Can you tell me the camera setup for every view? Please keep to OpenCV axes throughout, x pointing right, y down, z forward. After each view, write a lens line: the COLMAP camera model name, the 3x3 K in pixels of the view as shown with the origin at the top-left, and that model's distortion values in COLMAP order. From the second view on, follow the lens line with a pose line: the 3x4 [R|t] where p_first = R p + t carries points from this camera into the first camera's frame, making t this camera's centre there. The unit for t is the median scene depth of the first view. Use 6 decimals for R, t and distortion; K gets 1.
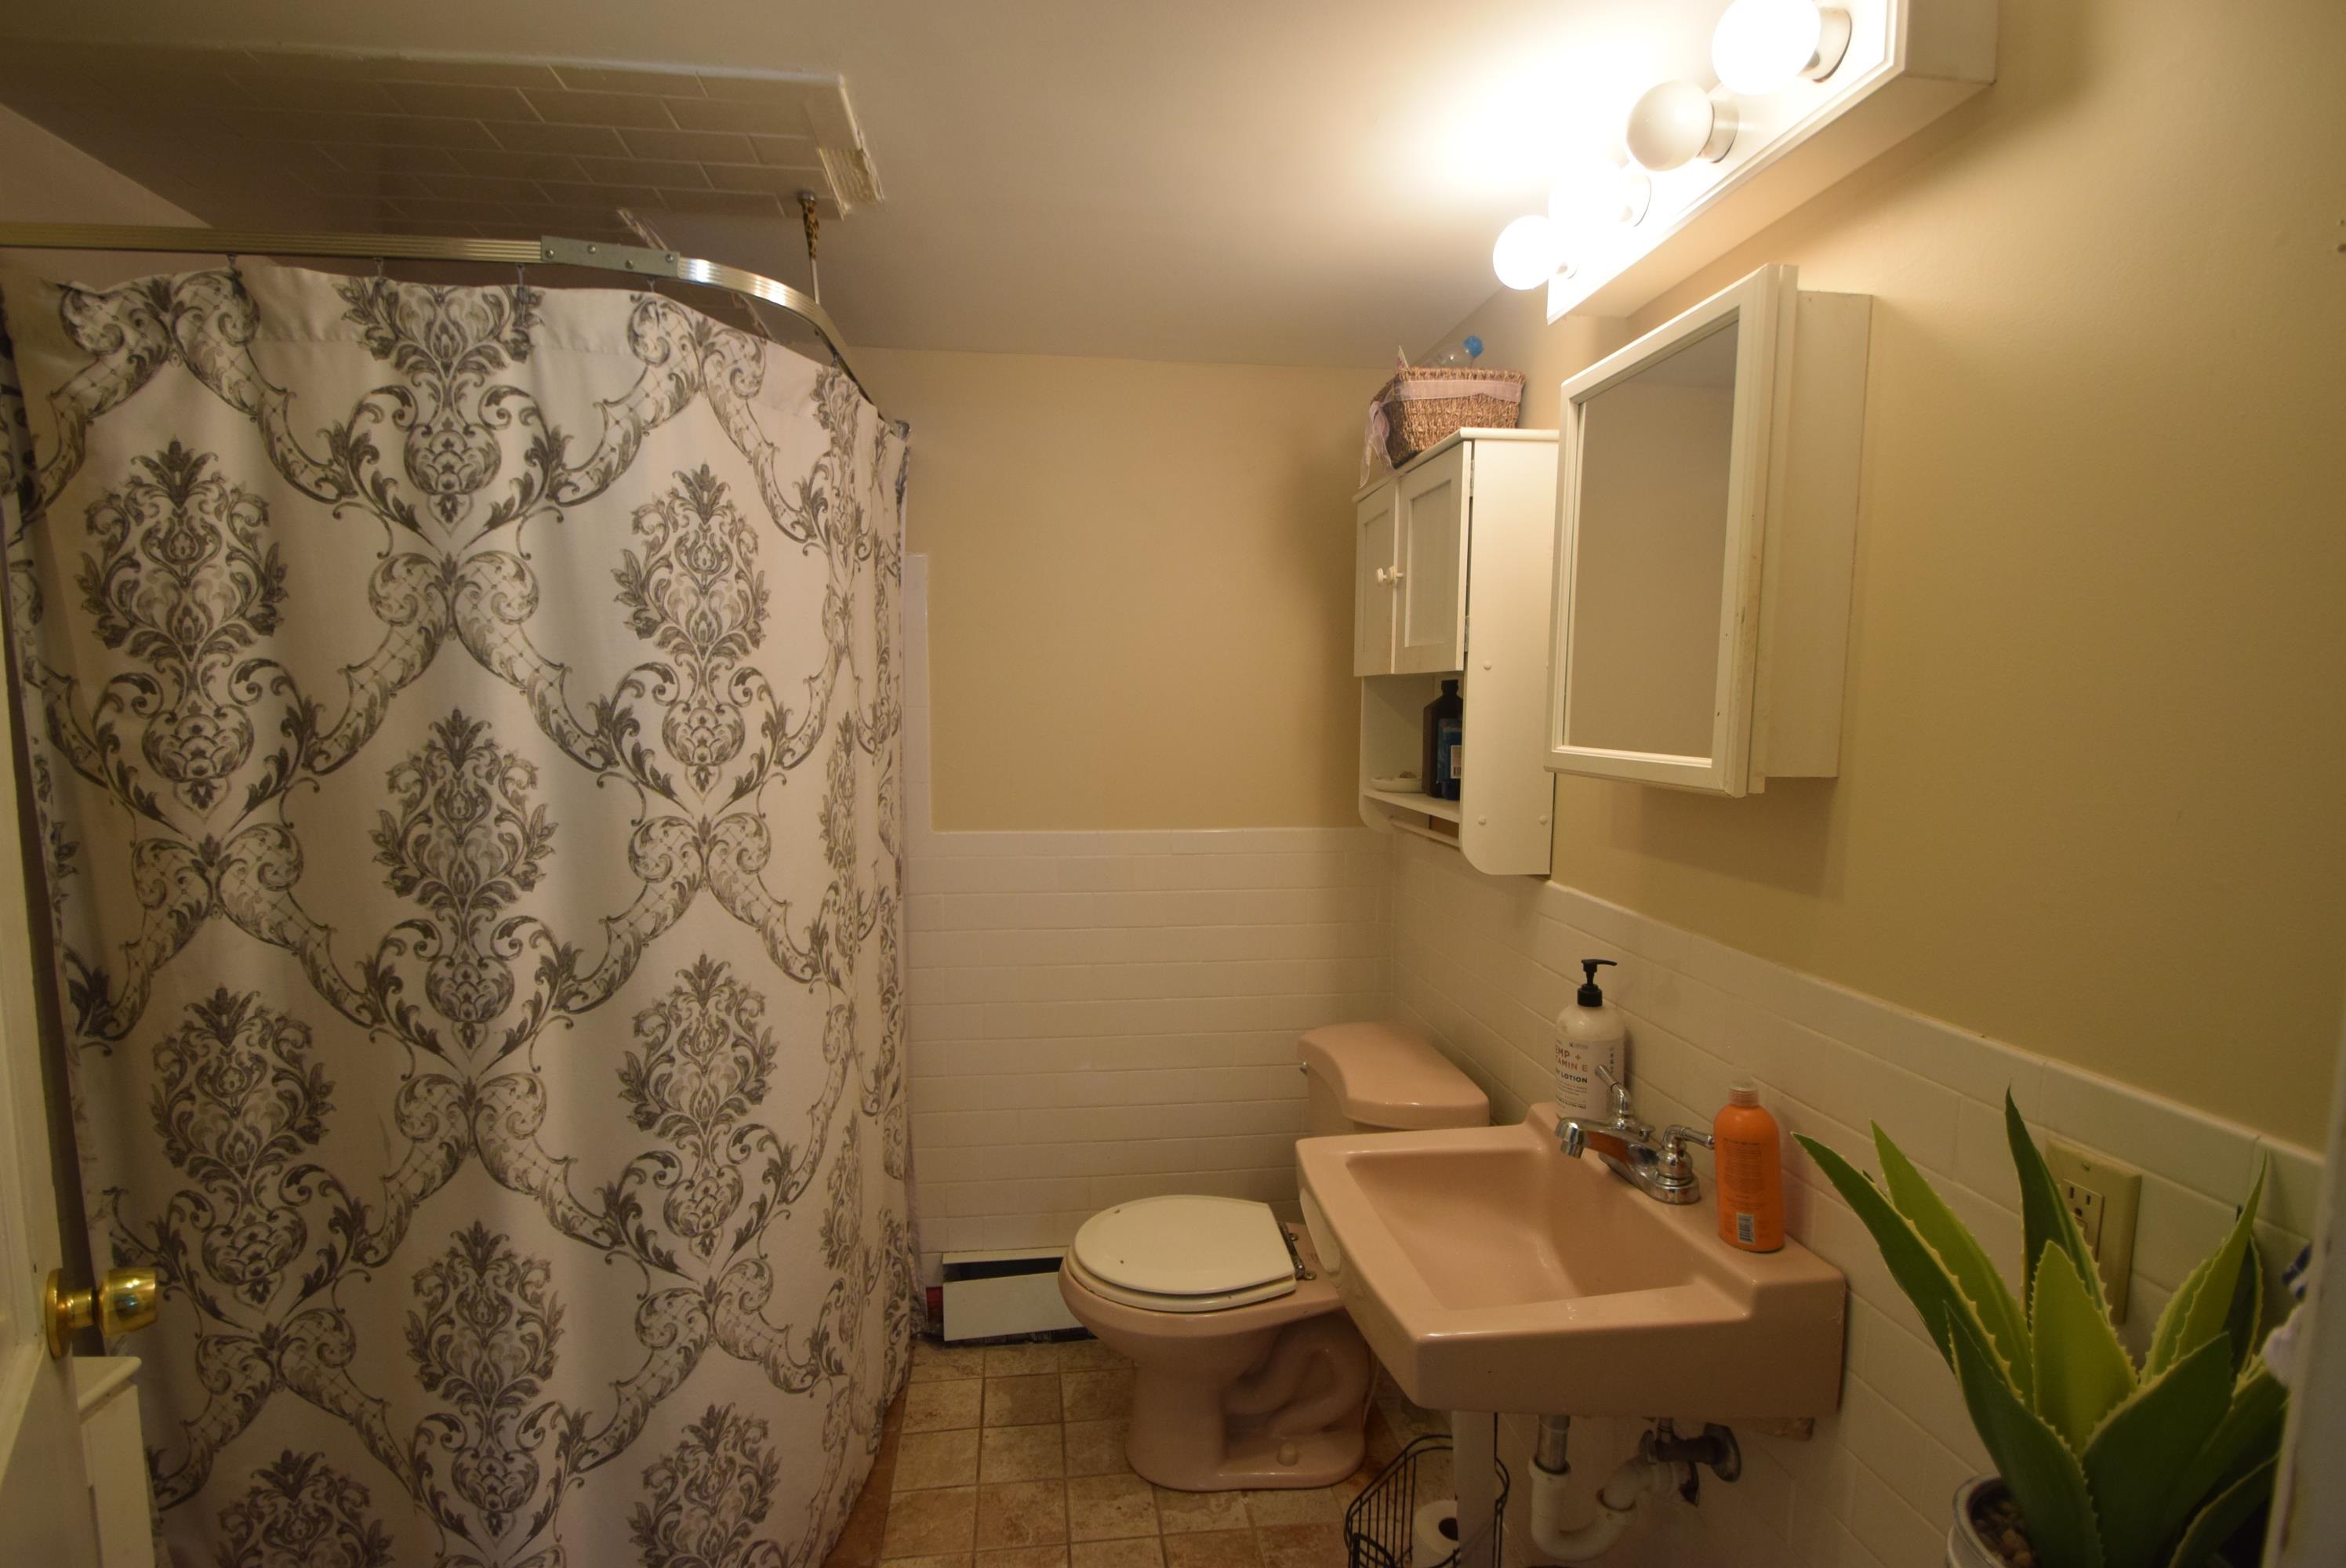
lens RADIAL K [[1111.6, 0, 1159.3], [0, 1111.6, 796.6], [0, 0, 1]] dist [-0.003790, -0.006929]
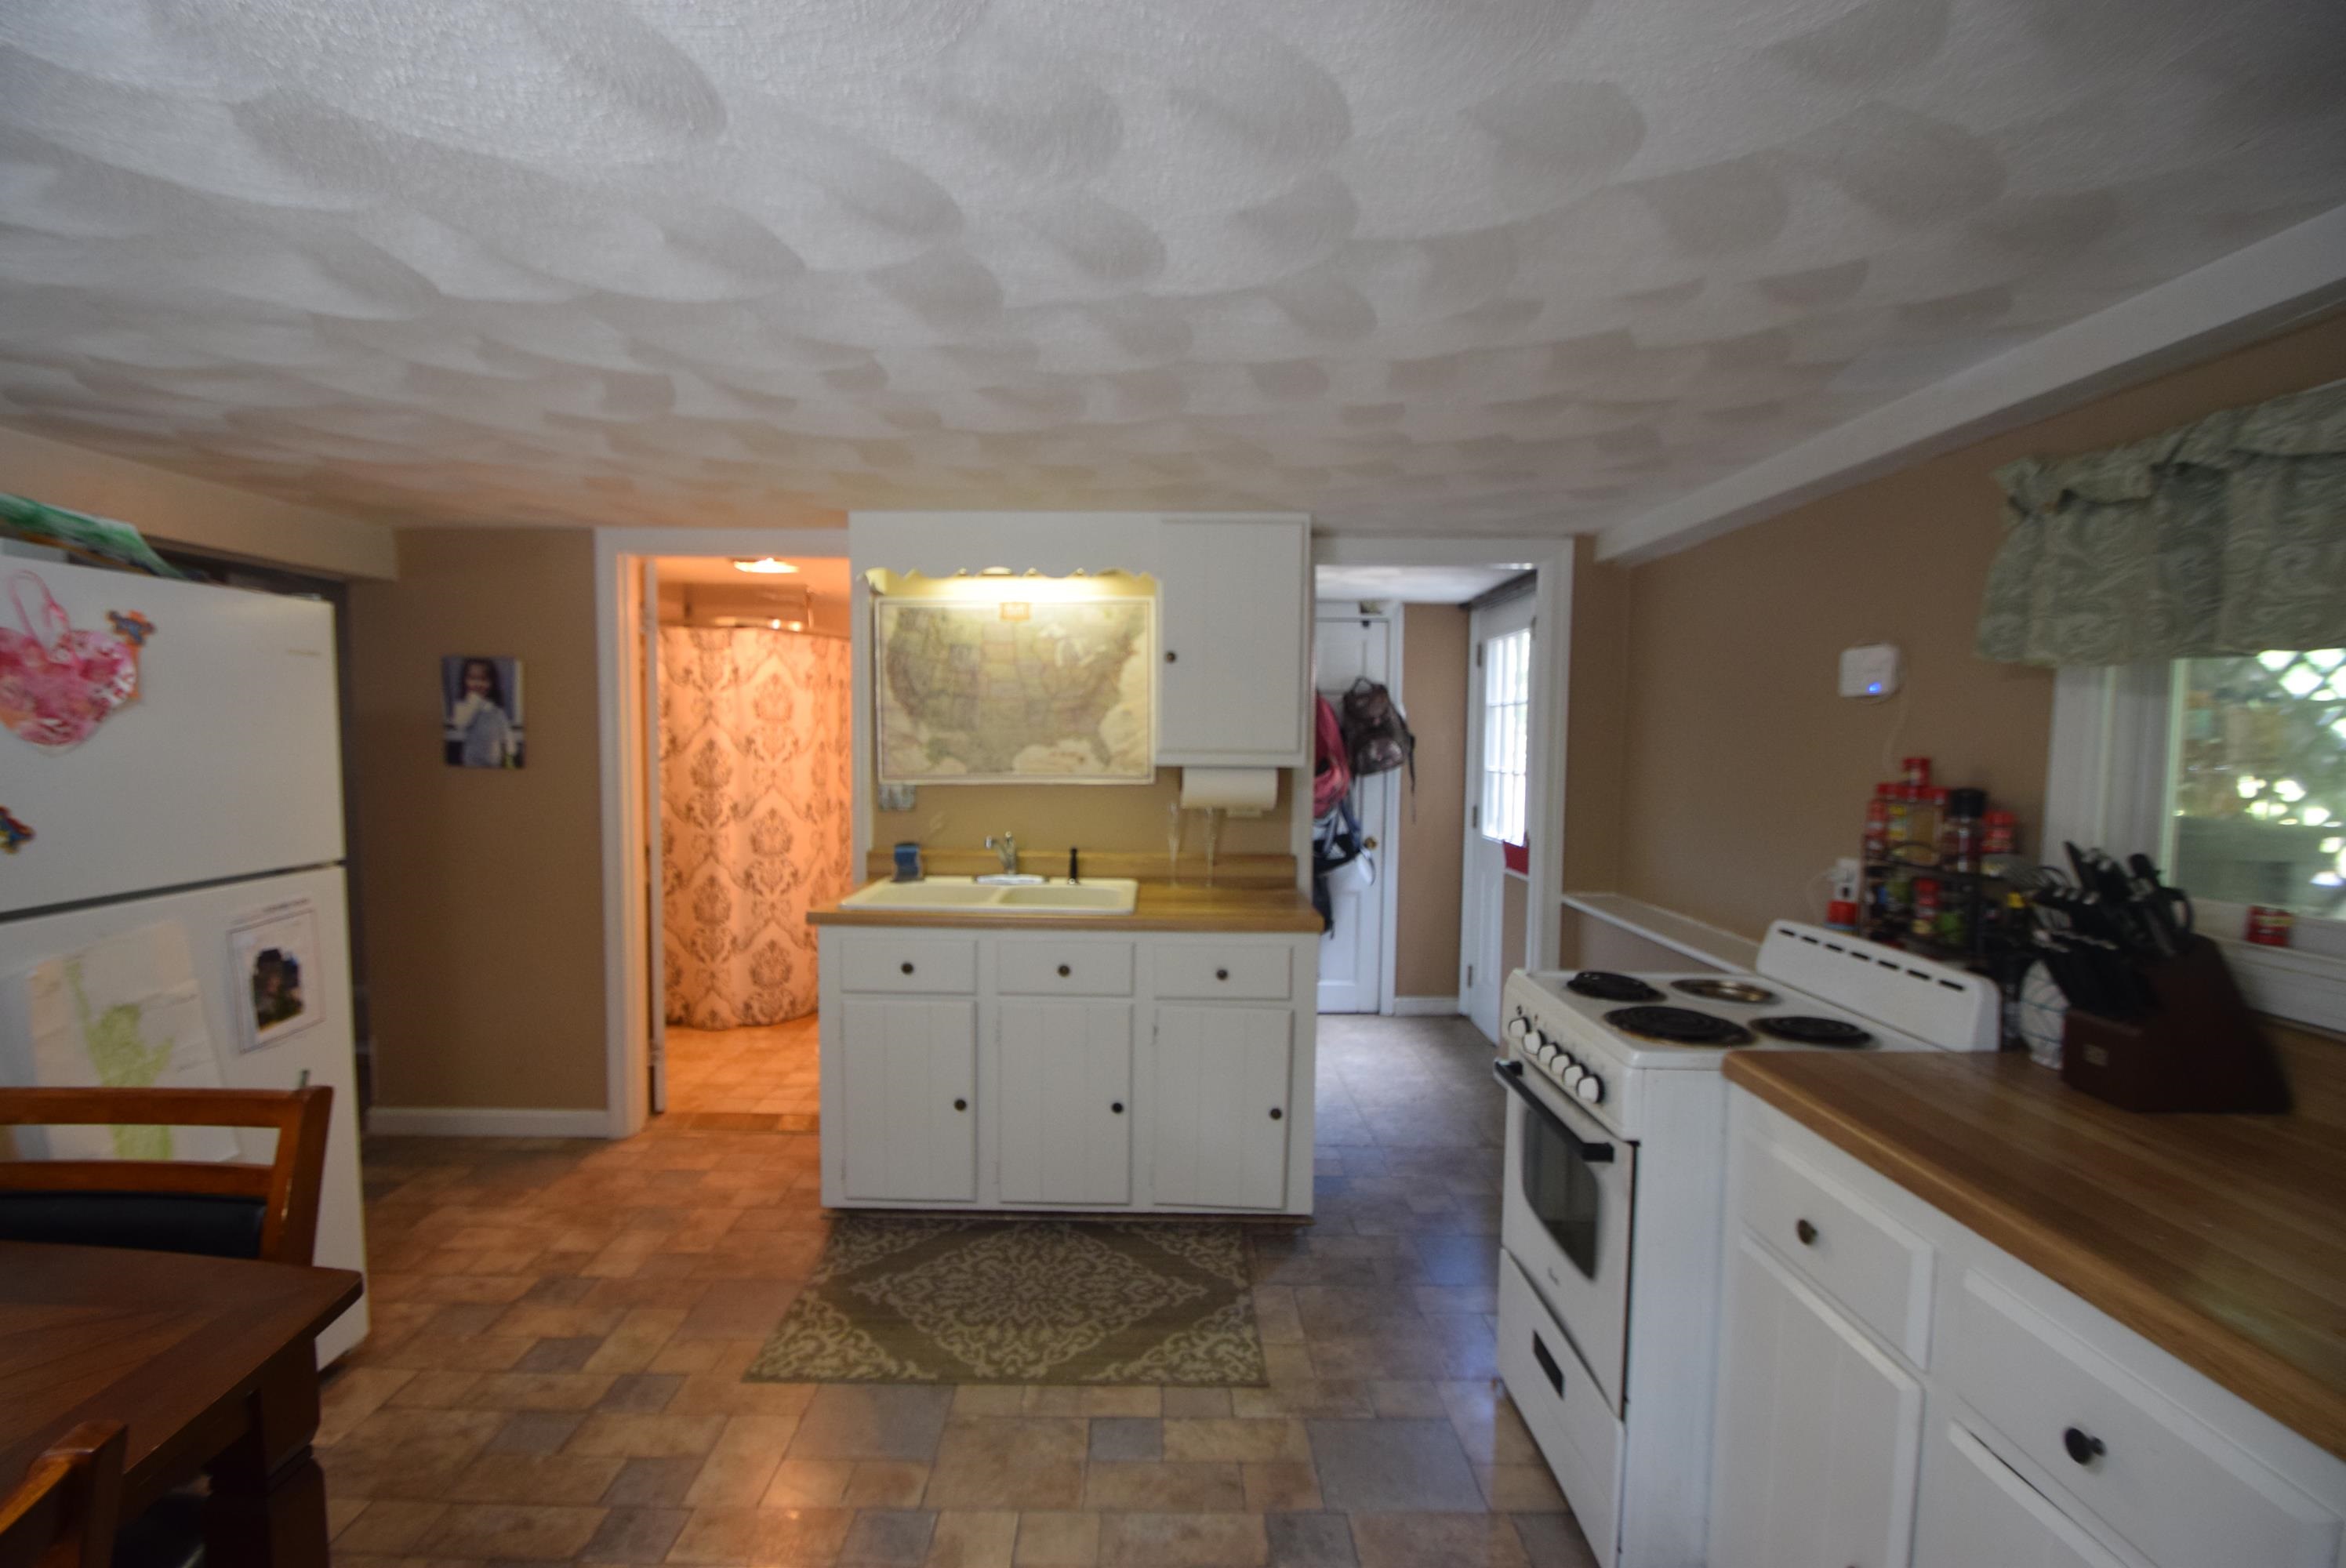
lens RADIAL K [[1111.6, 0, 1181.0], [0, 1111.6, 791.1], [0, 0, 1]] dist [-0.003790, -0.006929]
pose [[0.992007, 0.008030, -0.125926, 1.418809], [-0.013122, 0.999127, -0.039665, 0.229377], [0.125498, 0.041001, 0.991246, -2.517125]]
